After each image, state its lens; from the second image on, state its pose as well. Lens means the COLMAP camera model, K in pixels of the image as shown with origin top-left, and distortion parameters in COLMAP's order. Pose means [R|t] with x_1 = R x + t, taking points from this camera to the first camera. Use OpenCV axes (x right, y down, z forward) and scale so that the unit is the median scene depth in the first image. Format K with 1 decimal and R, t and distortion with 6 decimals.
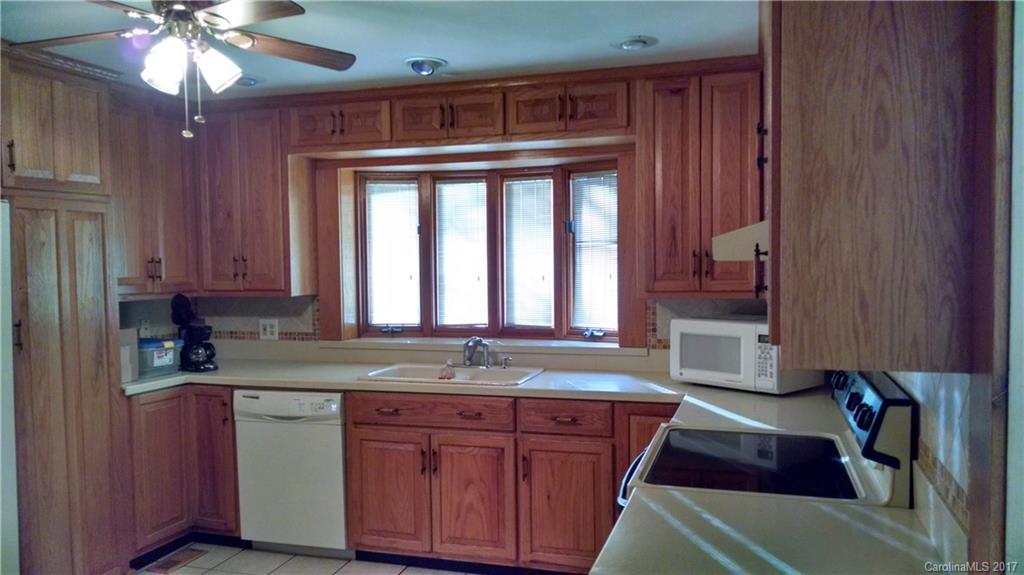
lens RADIAL K [[772.8, 0, 514.5], [0, 772.8, 295.5], [0, 0, 1]] dist [0.048448, -0.104873]
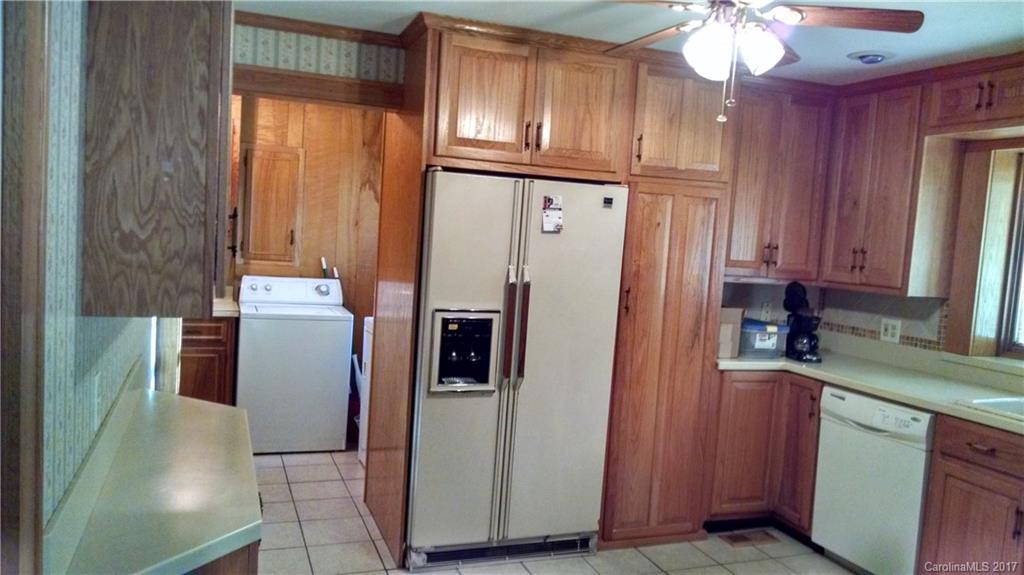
lens RADIAL K [[772.8, 0, 514.5], [0, 772.8, 295.5], [0, 0, 1]] dist [0.048448, -0.104873]
pose [[0.614542, 0.111369, -0.780983, 0.138649], [-0.103893, 0.992788, 0.059821, -0.006574], [0.782013, 0.044376, 0.621680, 0.100930]]
